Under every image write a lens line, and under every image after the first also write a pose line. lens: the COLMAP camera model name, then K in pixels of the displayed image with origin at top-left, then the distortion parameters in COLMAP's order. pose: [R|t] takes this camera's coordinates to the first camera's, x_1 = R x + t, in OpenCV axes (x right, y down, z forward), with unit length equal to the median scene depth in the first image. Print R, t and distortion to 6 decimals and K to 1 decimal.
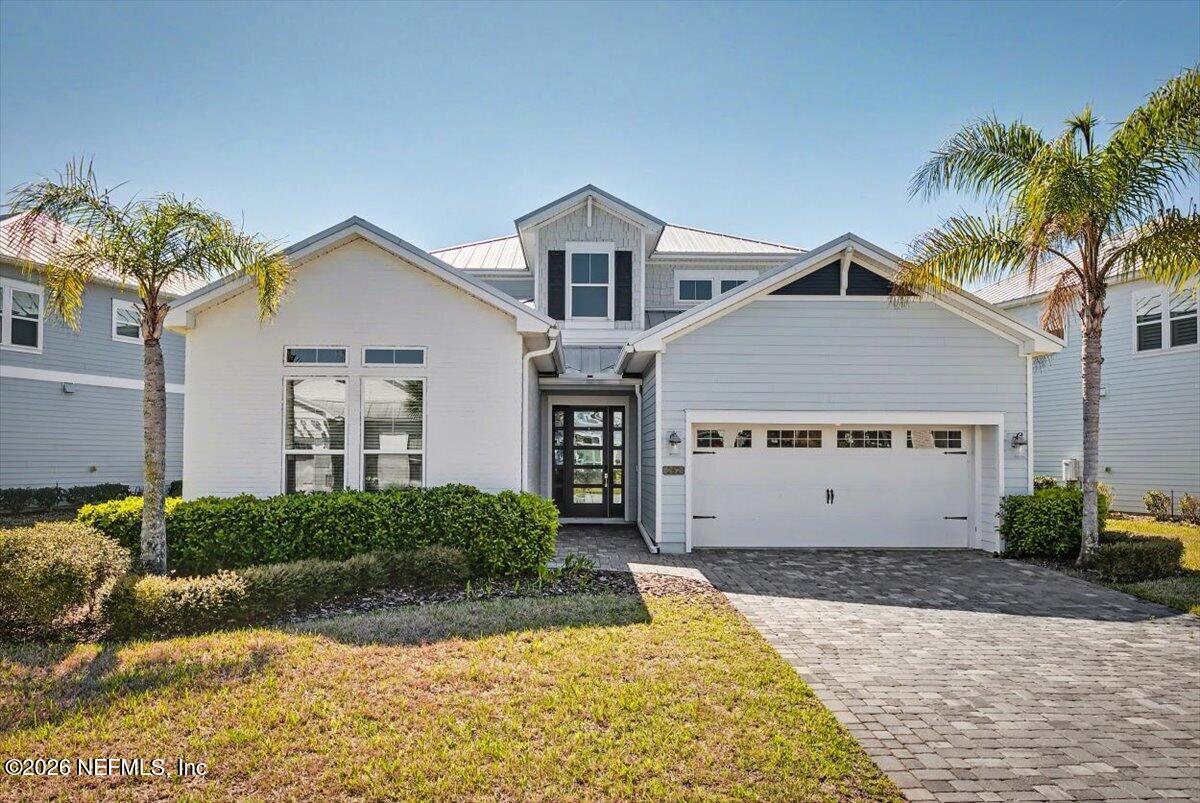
lens RADIAL K [[877.7, 0, 603.7], [0, 877.7, 446.9], [0, 0, 1]] dist [0.005151, 0.001967]
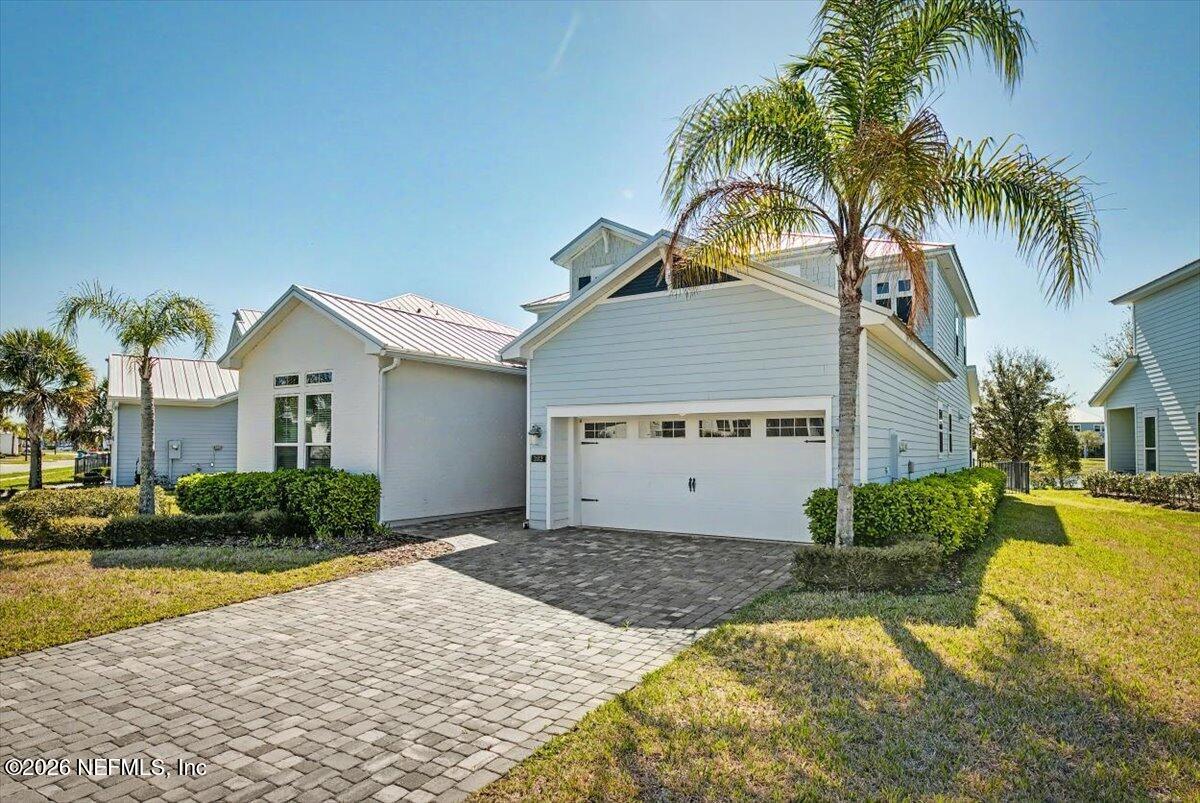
lens RADIAL K [[719.6, 0, 578.2], [0, 719.6, 443.4], [0, 0, 1]] dist [0.023338, -0.000129]
pose [[0.807914, -0.006931, -0.589259, 0.687936], [0.011210, 0.999931, 0.003608, 0.003712], [0.589193, -0.009521, 0.807936, 0.252582]]
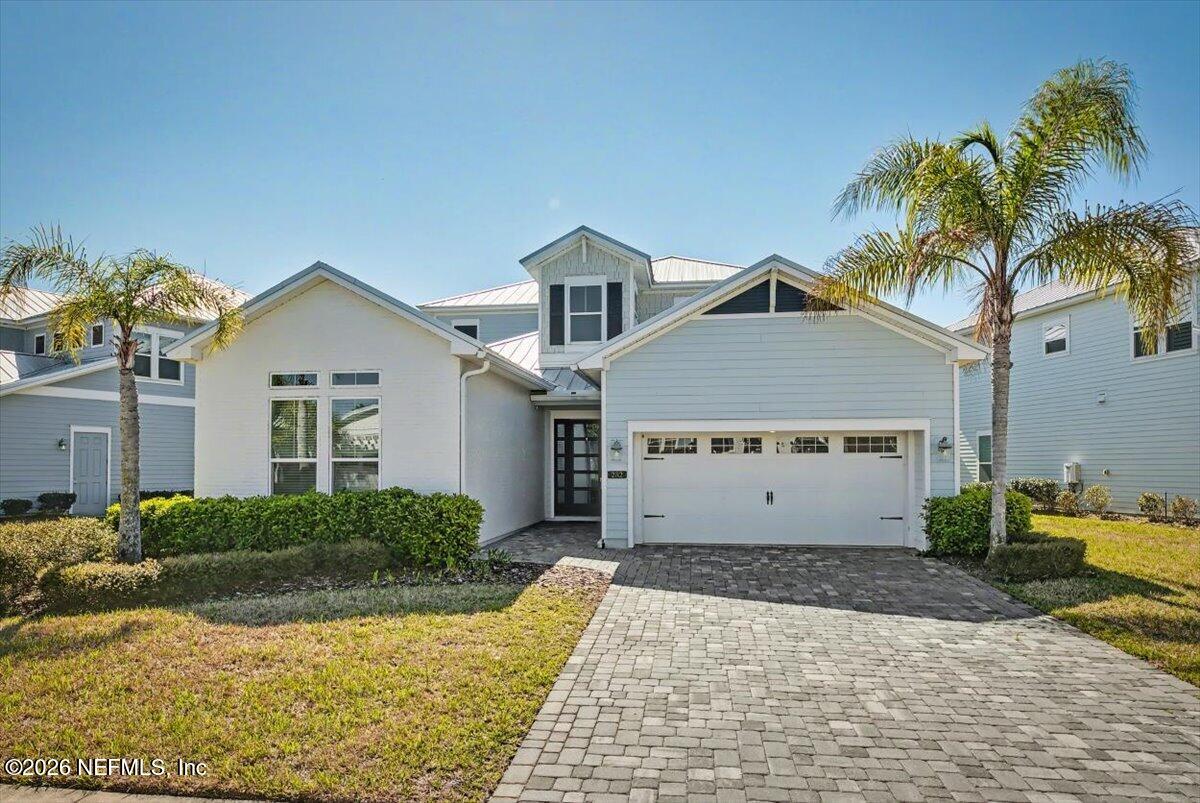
lens RADIAL K [[739.4, 0, 601.2], [0, 739.4, 463.9], [0, 0, 1]] dist [-0.000561, -0.001218]
pose [[0.986358, -0.006483, -0.164489, 0.214678], [0.008278, 0.999913, 0.010230, 0.003170], [0.164409, -0.011452, 0.986326, 0.063216]]
